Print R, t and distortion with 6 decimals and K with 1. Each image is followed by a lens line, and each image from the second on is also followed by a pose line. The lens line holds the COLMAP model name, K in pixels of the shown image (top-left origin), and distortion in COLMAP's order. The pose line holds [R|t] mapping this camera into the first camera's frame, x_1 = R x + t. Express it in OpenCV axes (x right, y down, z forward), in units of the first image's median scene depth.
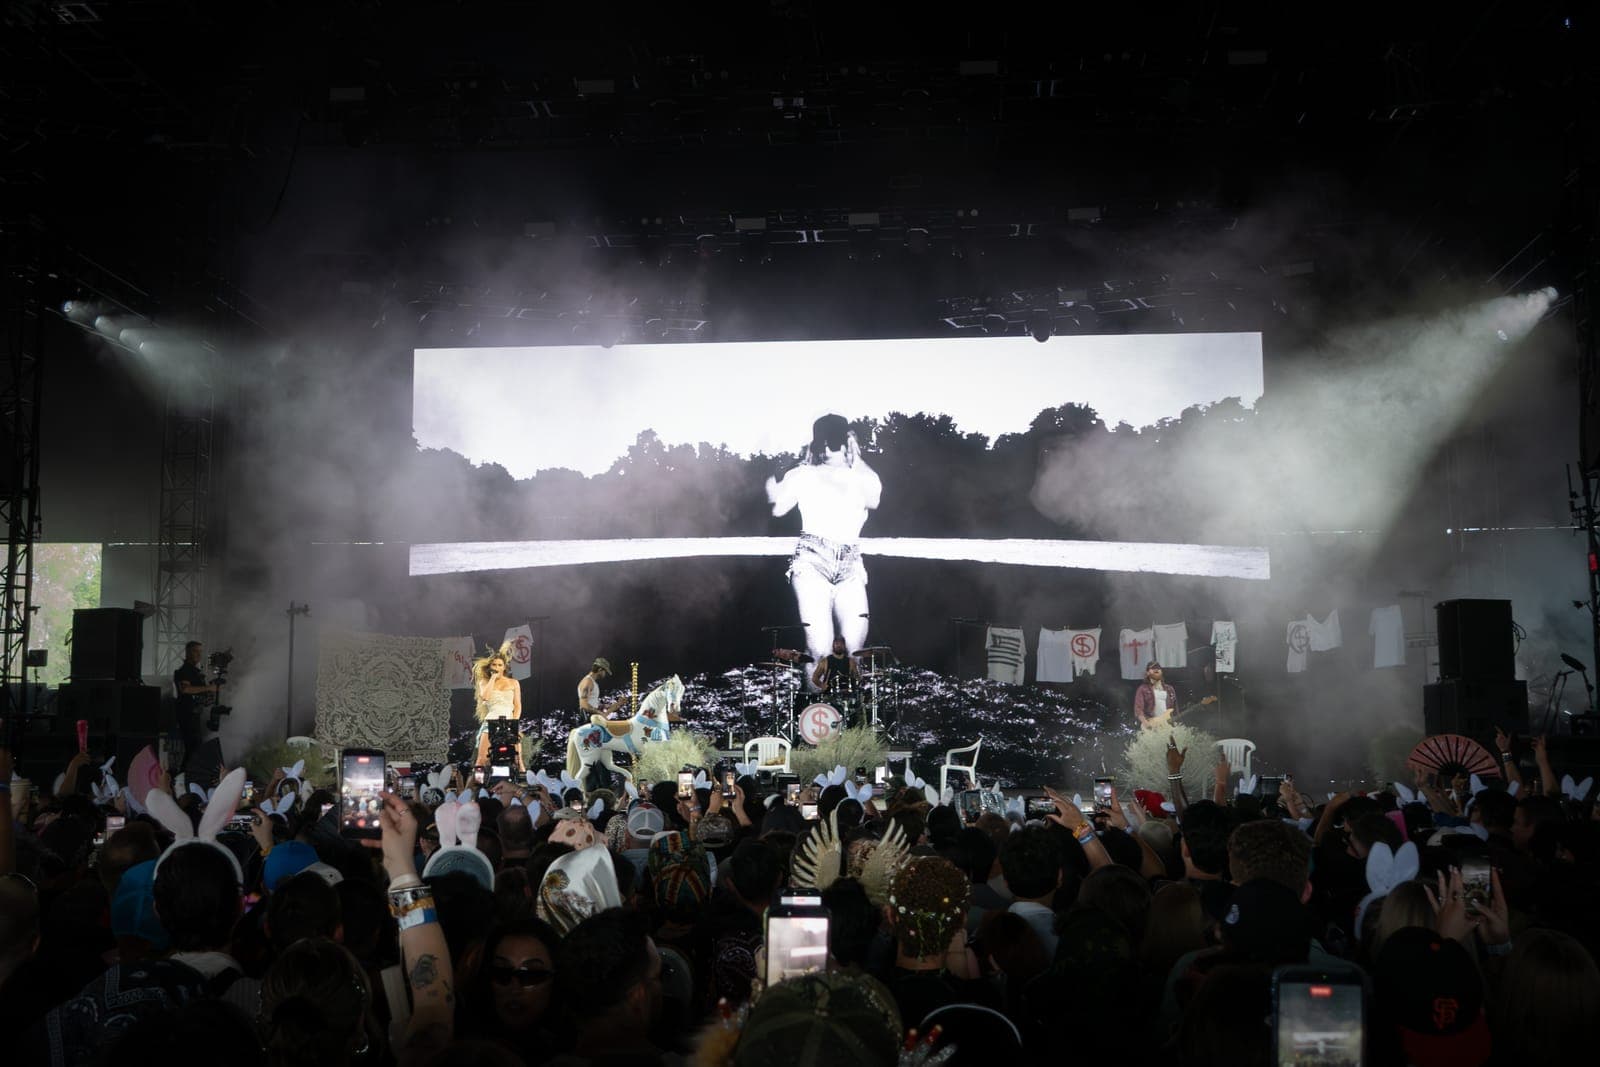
lens RADIAL K [[2928.3, 0, 800.0], [0, 2928.3, 533.5], [0, 0, 1]] dist [-0.003566, -0.153535]
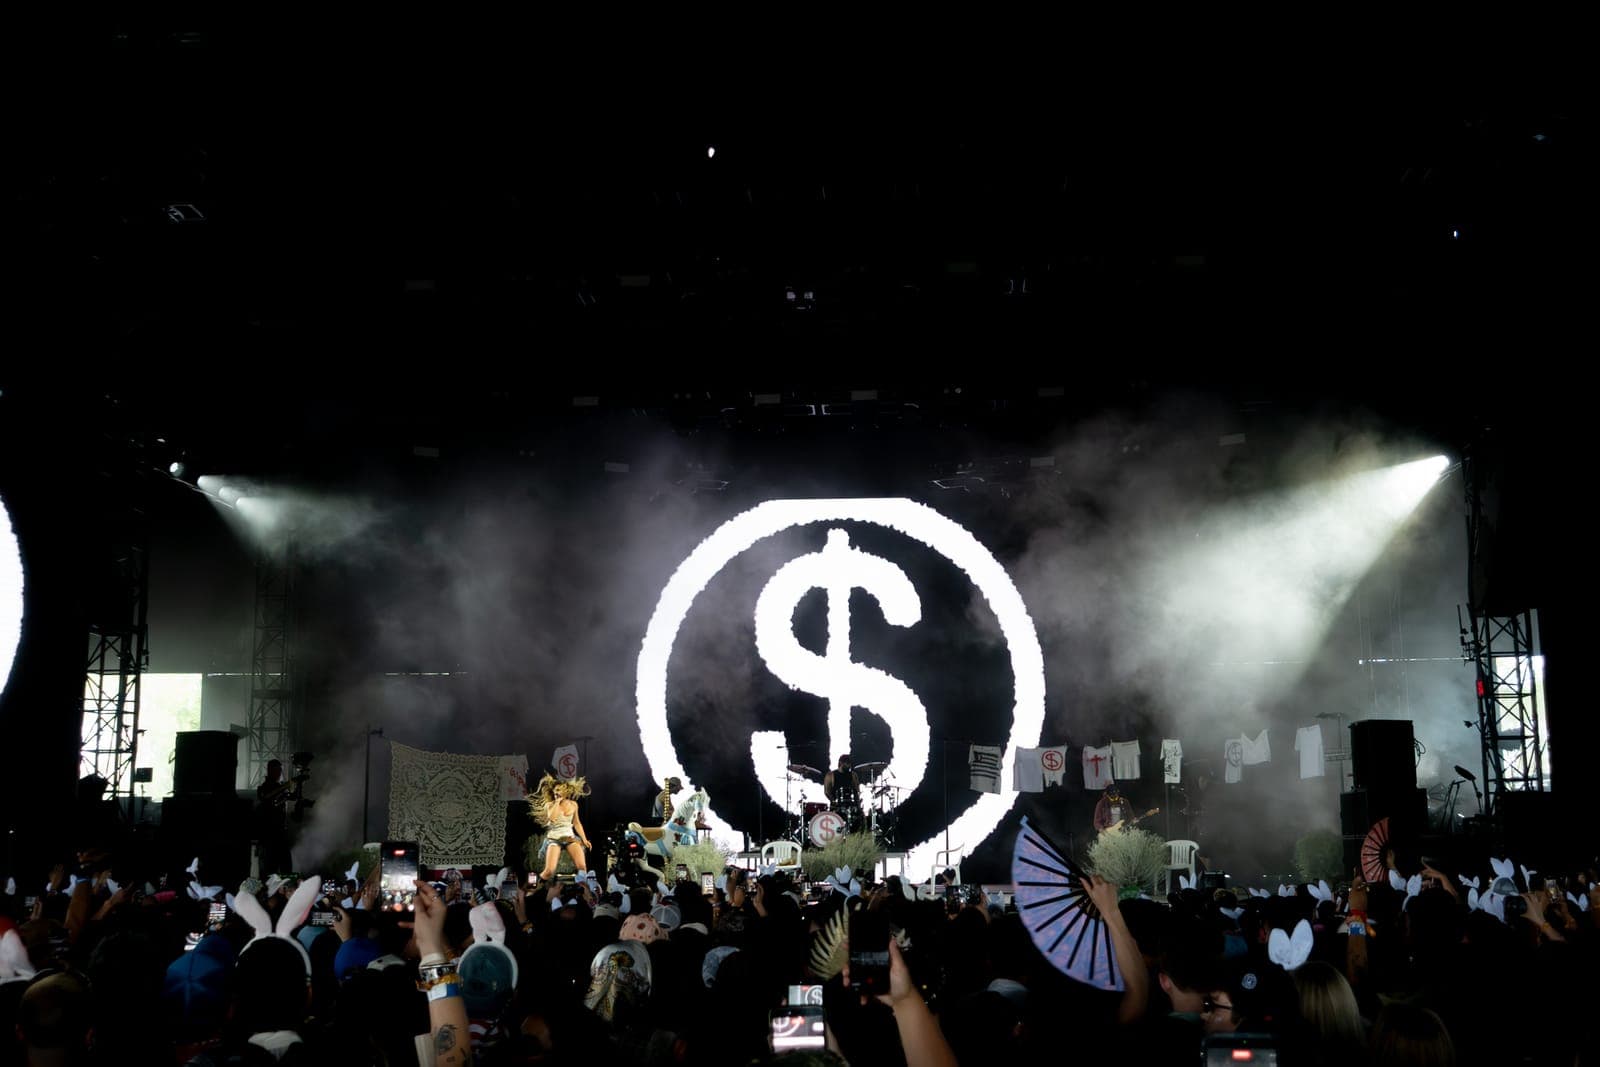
lens RADIAL K [[2928.3, 0, 800.0], [0, 2928.3, 533.5], [0, 0, 1]] dist [-0.003566, -0.153535]
pose [[0.997014, 0.002404, 0.077190, -0.093936], [0.001323, 0.998837, -0.048194, 0.003944], [-0.077216, 0.048152, 0.995851, -0.159248]]
